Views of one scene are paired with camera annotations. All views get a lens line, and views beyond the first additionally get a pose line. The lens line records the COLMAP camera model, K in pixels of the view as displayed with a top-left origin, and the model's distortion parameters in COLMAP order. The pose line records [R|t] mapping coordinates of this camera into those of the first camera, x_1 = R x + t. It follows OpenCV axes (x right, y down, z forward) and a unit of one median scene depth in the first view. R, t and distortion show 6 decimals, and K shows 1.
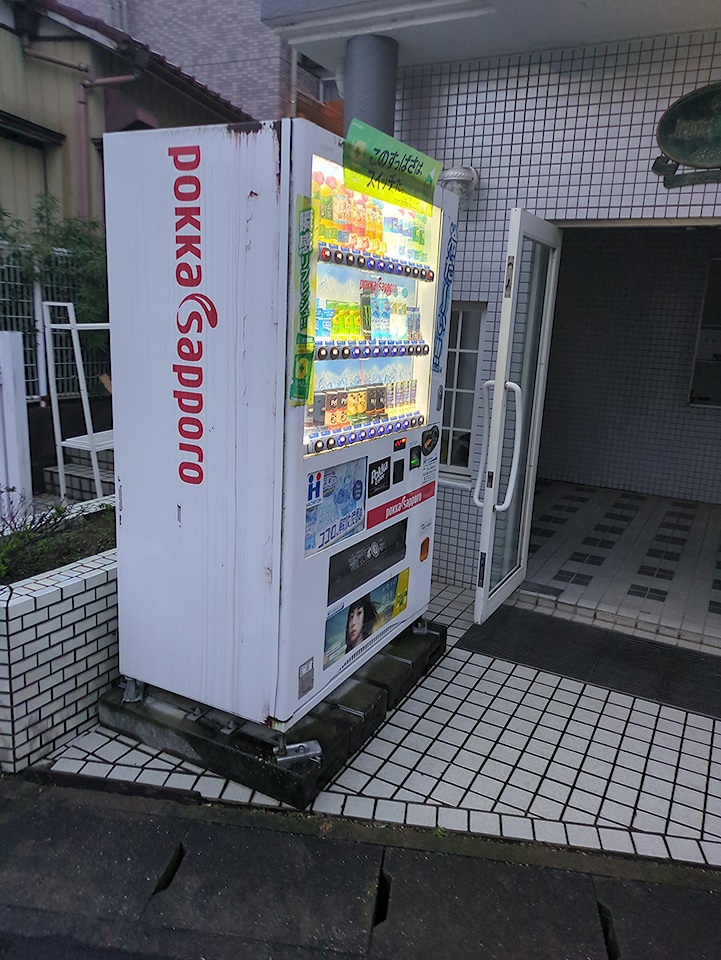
lens RADIAL K [[712.2, 0, 369.4], [0, 712.2, 483.5], [0, 0, 1]] dist [0.030664, -0.018385]
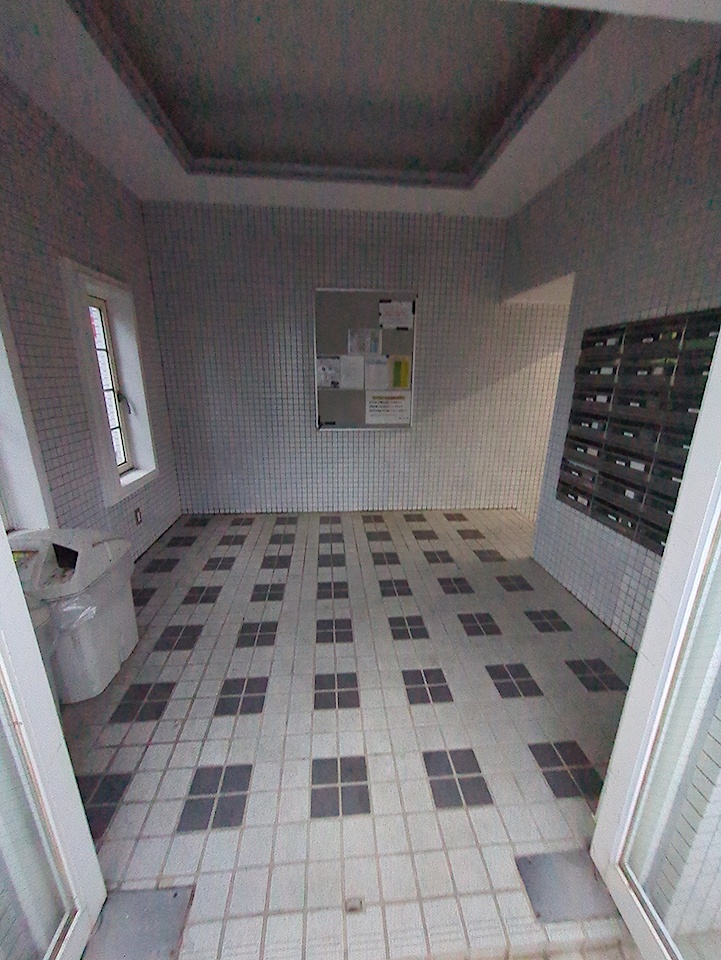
lens RADIAL K [[378.3, 0, 350.3], [0, 378.3, 487.3], [0, 0, 1]] dist [-0.003638, 0.000069]
pose [[0.852326, -0.201510, 0.482633, 0.419638], [0.160358, 0.979038, 0.125578, -0.194961], [-0.497821, -0.029639, 0.866773, 1.037925]]
